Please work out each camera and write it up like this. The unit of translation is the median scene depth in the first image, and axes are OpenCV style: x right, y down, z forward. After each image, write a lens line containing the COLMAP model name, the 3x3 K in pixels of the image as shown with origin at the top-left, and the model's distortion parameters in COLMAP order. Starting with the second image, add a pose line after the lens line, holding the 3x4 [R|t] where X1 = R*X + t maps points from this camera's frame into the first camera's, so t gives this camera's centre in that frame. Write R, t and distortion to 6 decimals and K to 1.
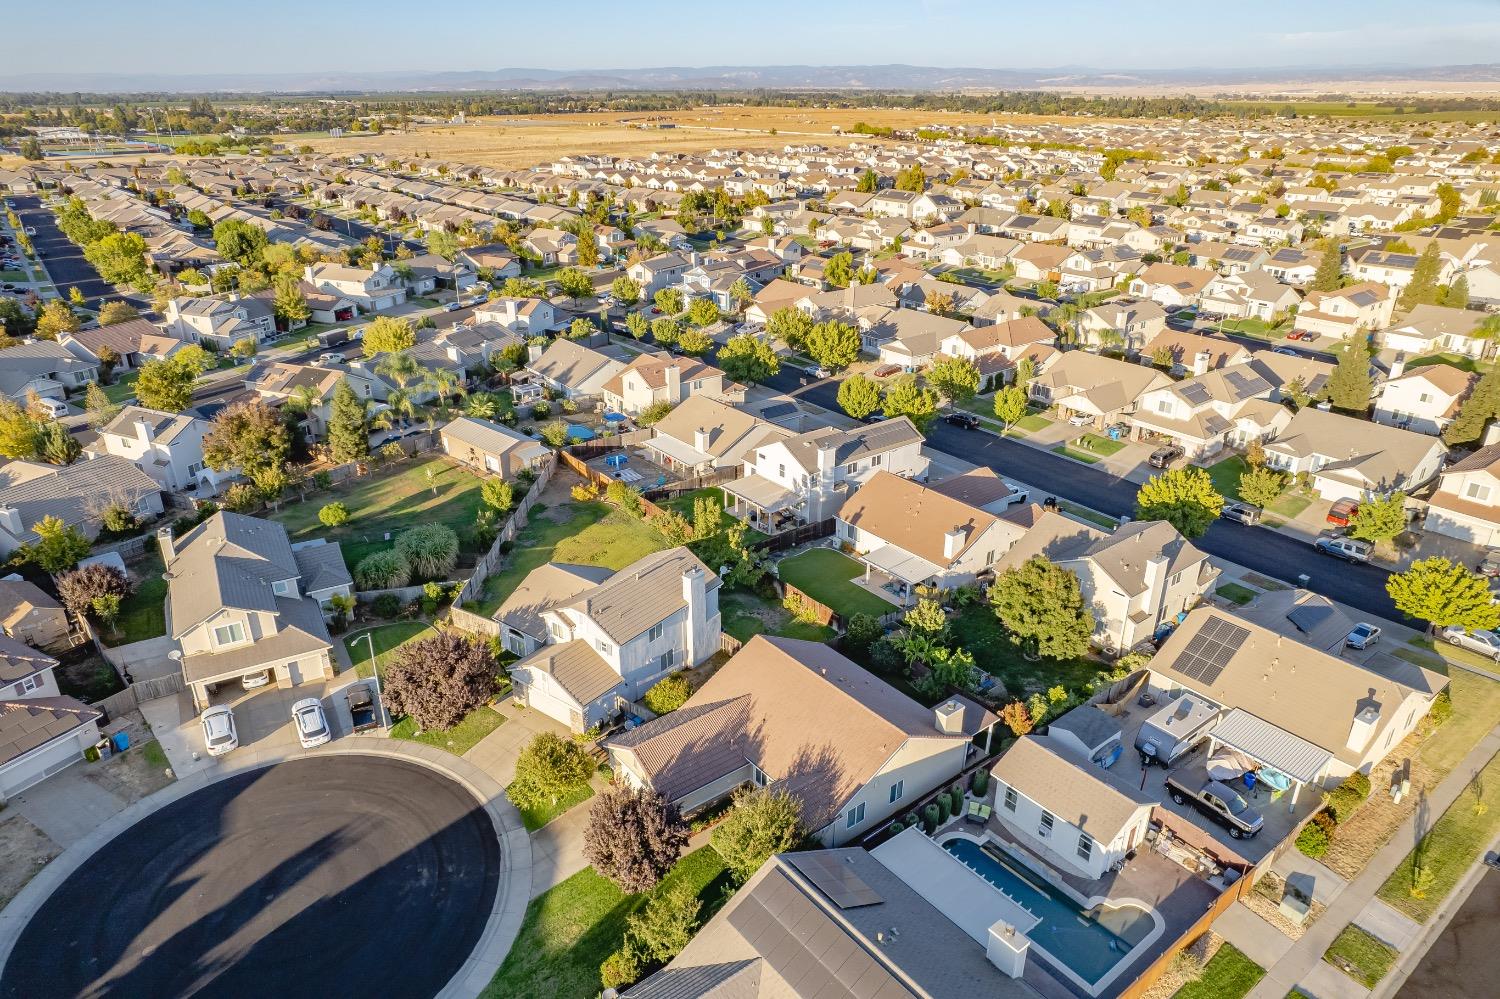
lens RADIAL K [[958.9, 0, 742.4], [0, 958.9, 499.8], [0, 0, 1]] dist [-0.076940, 0.069027]
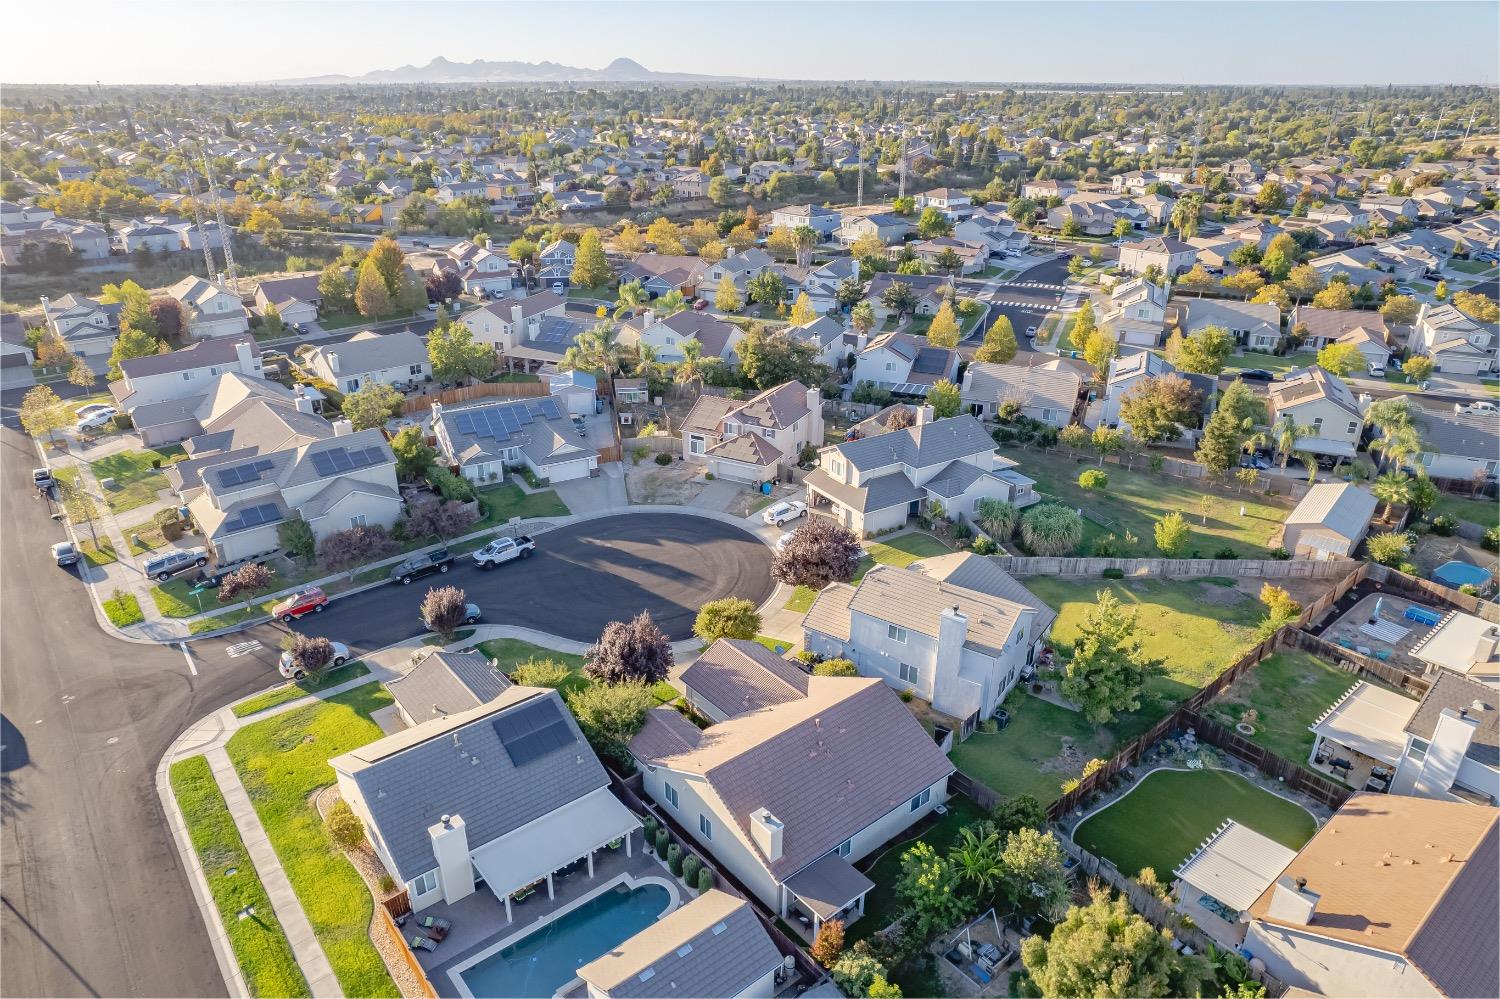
lens RADIAL K [[958.9, 0, 740.5], [0, 958.9, 505.9], [0, 0, 1]] dist [-0.076940, 0.069027]
pose [[0.022139, 0.412181, -0.910833, 0.661744], [-0.400114, 0.838565, 0.369753, -0.239496], [0.916198, 0.356251, 0.183485, 0.553396]]
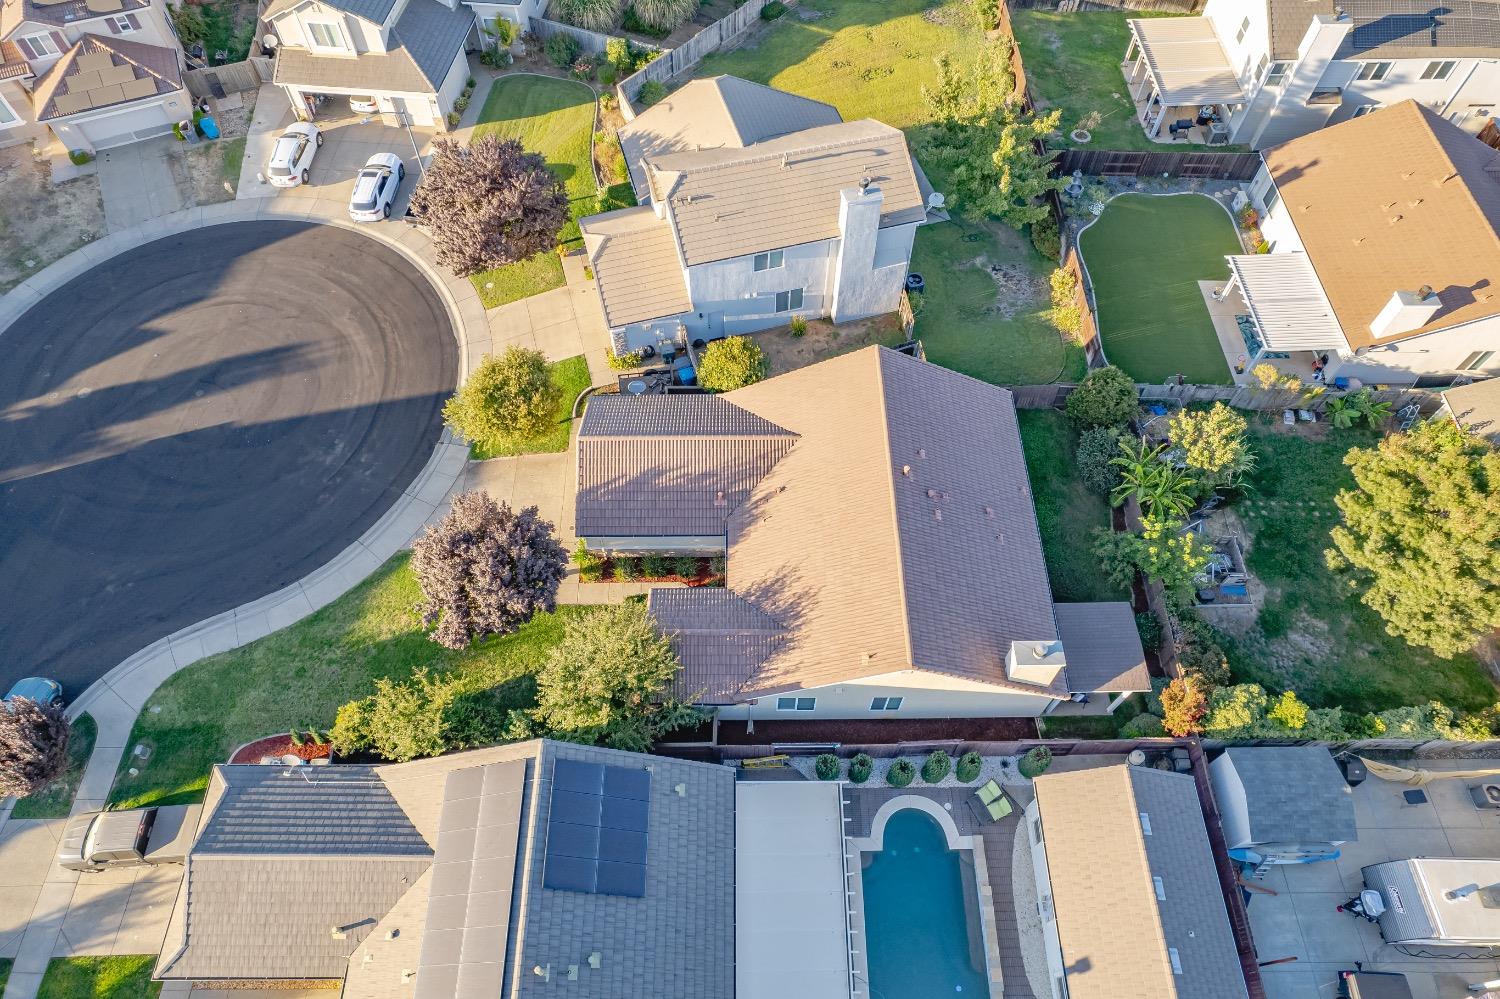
lens RADIAL K [[958.9, 0, 741.9], [0, 958.9, 504.0], [0, 0, 1]] dist [-0.076940, 0.069027]
pose [[0.793094, 0.515752, -0.324040, 0.164719], [-0.240447, 0.753892, 0.611417, -0.110157], [0.559631, -0.406997, 0.721919, 0.409641]]
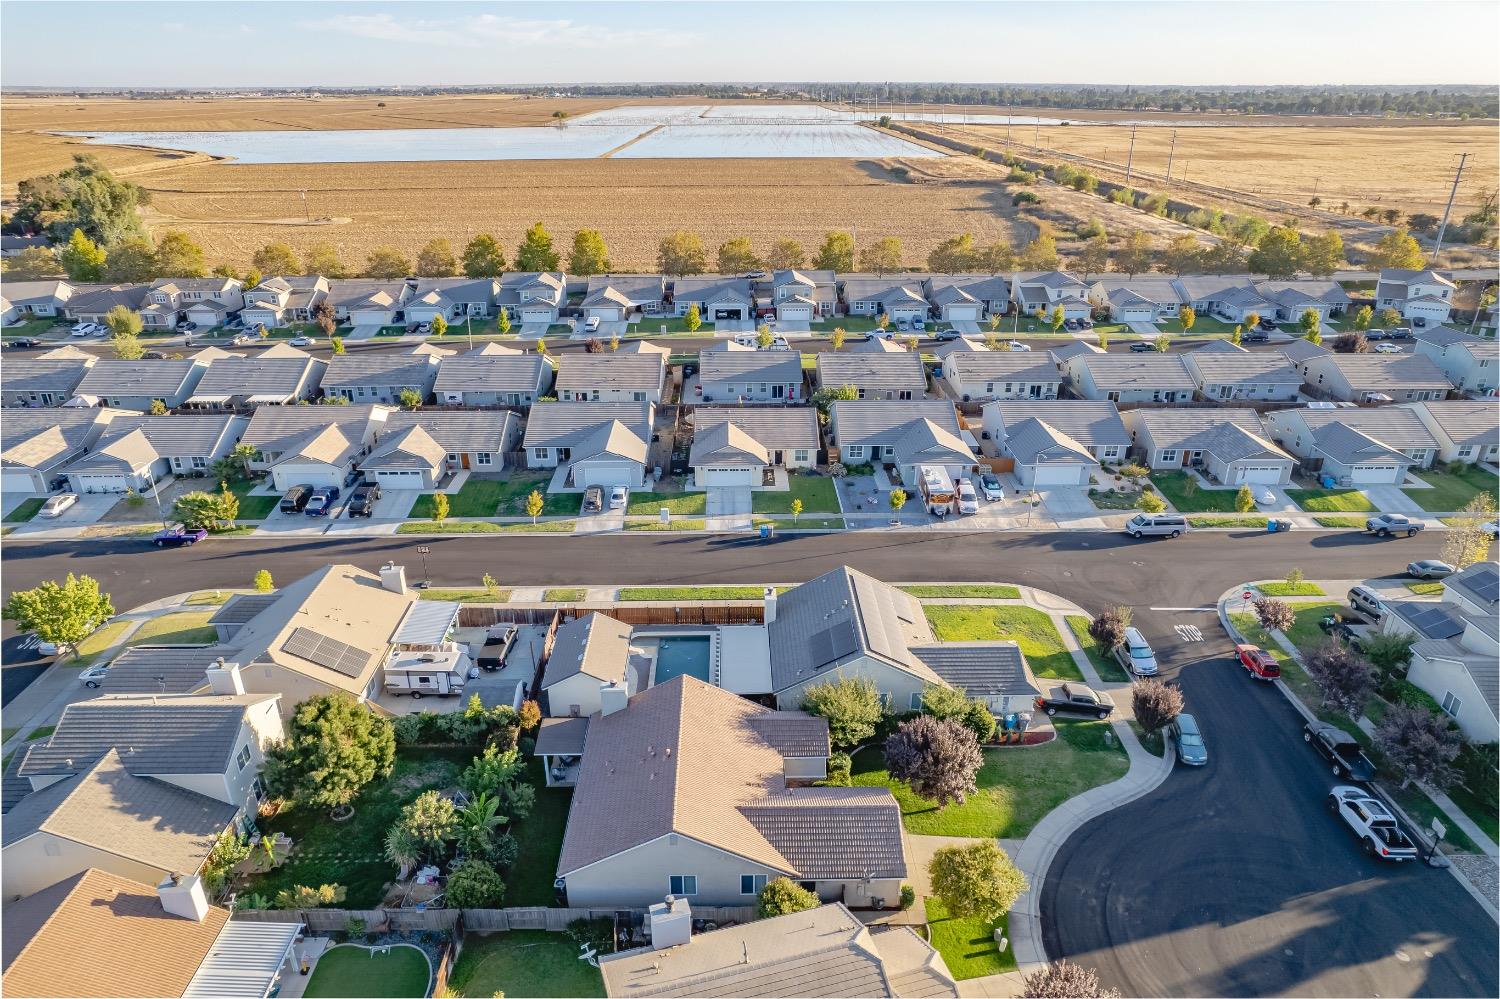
lens RADIAL K [[958.9, 0, 739.4], [0, 958.9, 506.5], [0, 0, 1]] dist [-0.076940, 0.069027]
pose [[-0.797251, -0.247188, 0.550717, -0.320044], [0.243342, 0.703298, 0.667949, -0.446555], [-0.552427, 0.666536, -0.500554, 1.003574]]
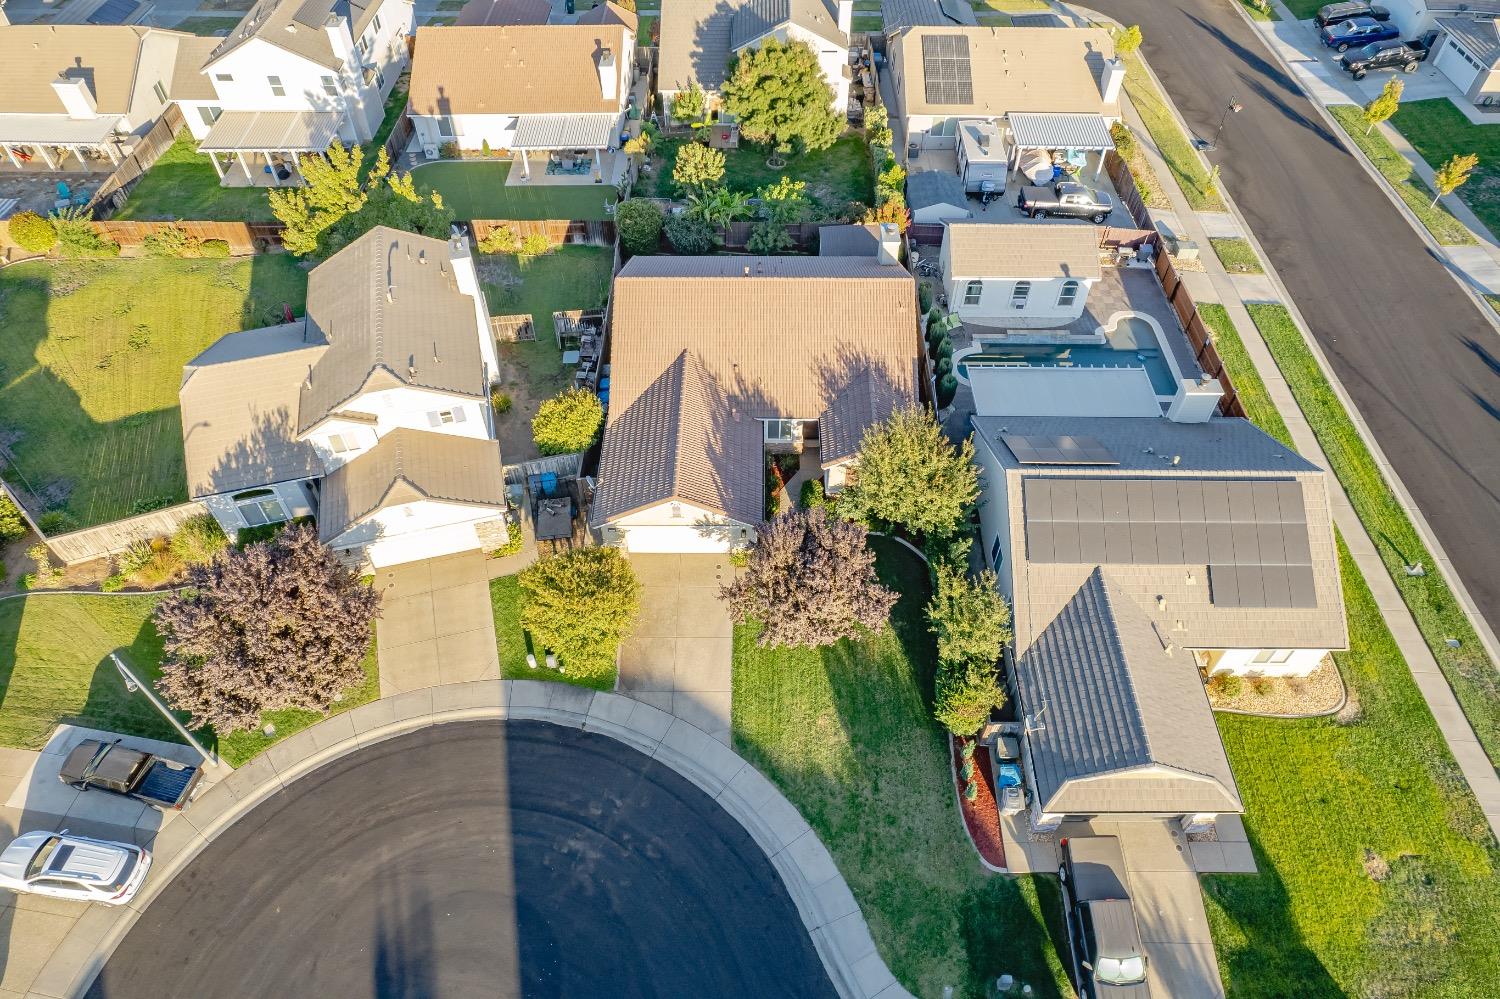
lens RADIAL K [[958.9, 0, 744.9], [0, 958.9, 501.1], [0, 0, 1]] dist [-0.076940, 0.069027]
pose [[0.622191, -0.595169, 0.508579, -0.317800], [0.318599, 0.785909, 0.529945, -0.057715], [-0.715104, -0.167694, 0.678605, 0.374489]]
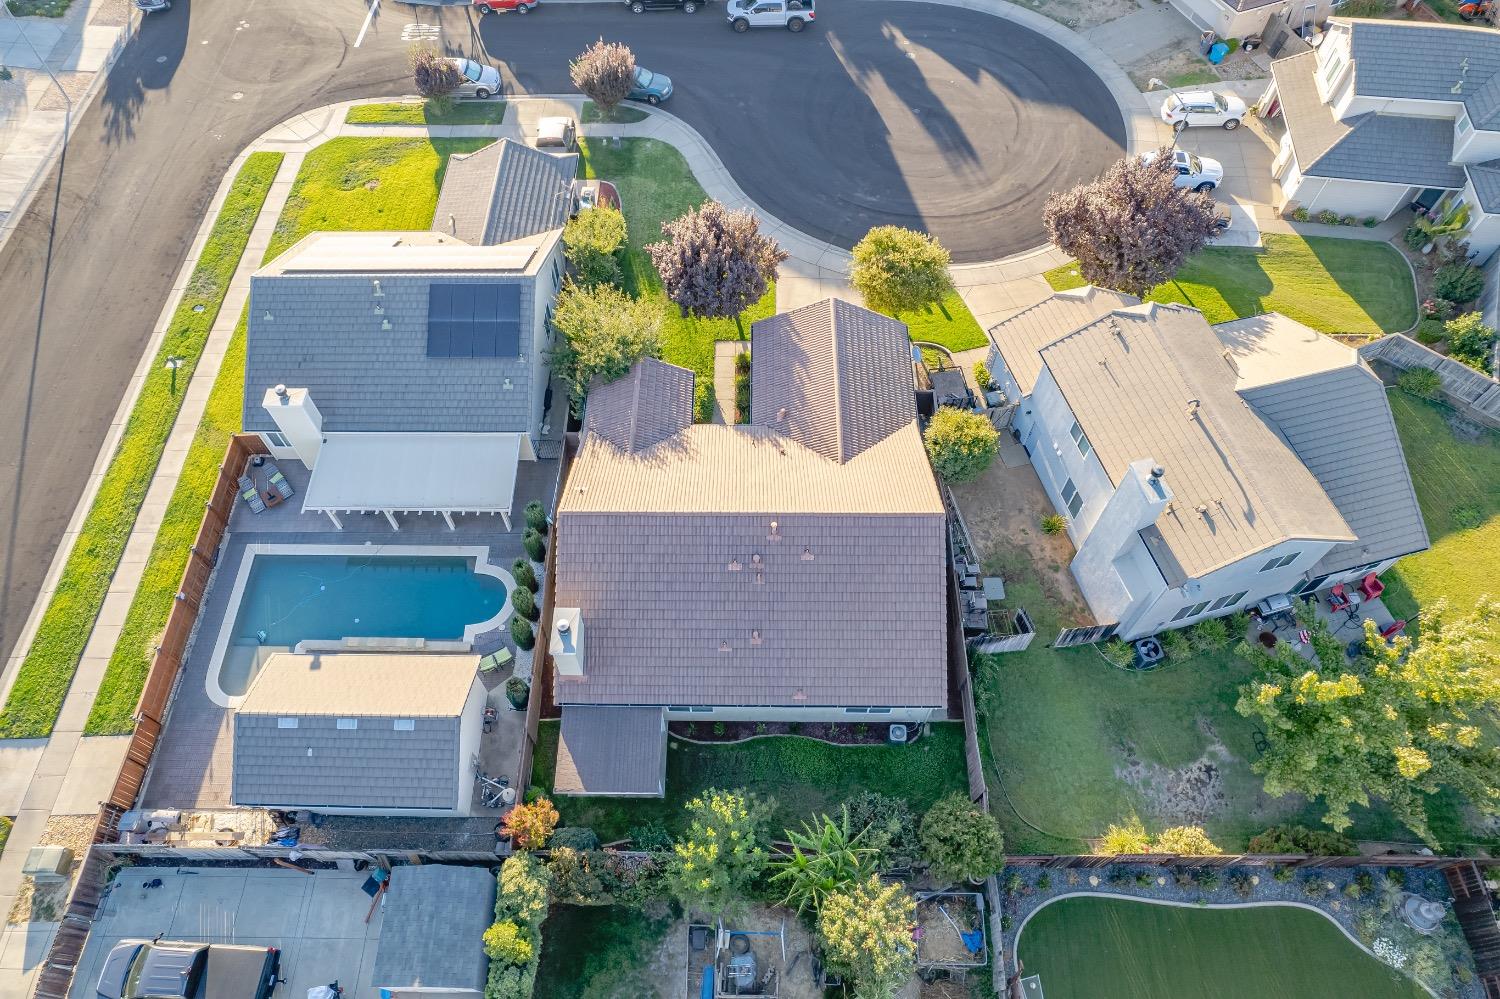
lens RADIAL K [[958.9, 0, 740.2], [0, 958.9, 503.5], [0, 0, 1]] dist [-0.076940, 0.069027]
pose [[-0.620146, 0.668534, -0.410464, 0.255639], [-0.310118, 0.271690, 0.911050, -0.263220], [0.720587, 0.692276, 0.038837, 0.762722]]
